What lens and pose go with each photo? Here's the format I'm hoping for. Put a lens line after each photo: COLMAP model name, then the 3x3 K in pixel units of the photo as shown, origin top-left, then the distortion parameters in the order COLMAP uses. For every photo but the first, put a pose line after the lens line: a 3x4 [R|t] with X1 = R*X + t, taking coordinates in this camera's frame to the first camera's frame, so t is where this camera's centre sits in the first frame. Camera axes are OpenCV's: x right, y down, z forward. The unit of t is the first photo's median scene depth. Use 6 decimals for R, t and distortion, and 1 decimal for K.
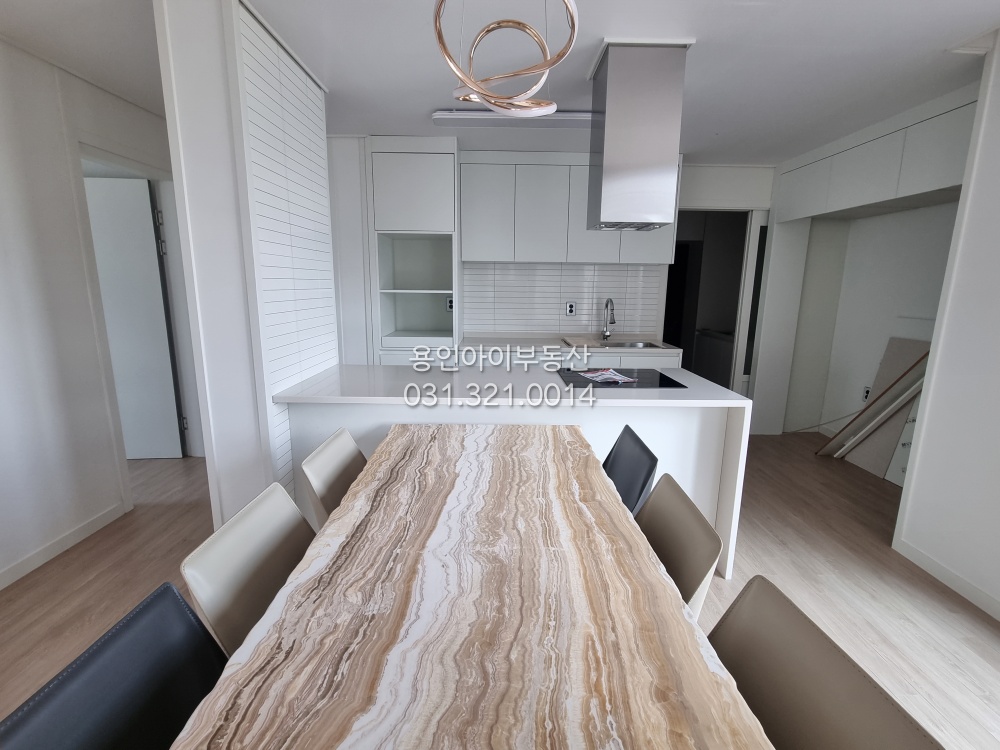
lens RADIAL K [[461.7, 0, 500.0], [0, 461.7, 375.0], [0, 0, 1]] dist [-0.010418, -0.000597]
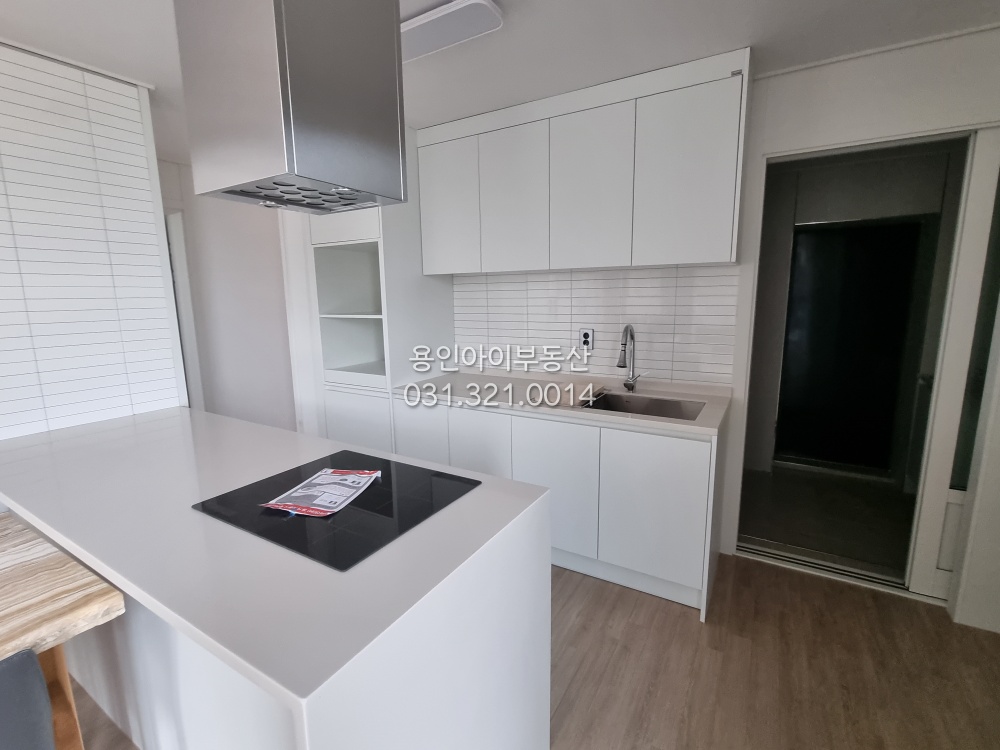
lens RADIAL K [[461.7, 0, 500.0], [0, 461.7, 375.0], [0, 0, 1]] dist [-0.010418, -0.000597]
pose [[0.853505, 0.064498, -0.517077, 0.414264], [-0.076904, 0.997035, -0.002575, -0.087510], [0.515378, 0.041963, 0.855935, 0.407782]]
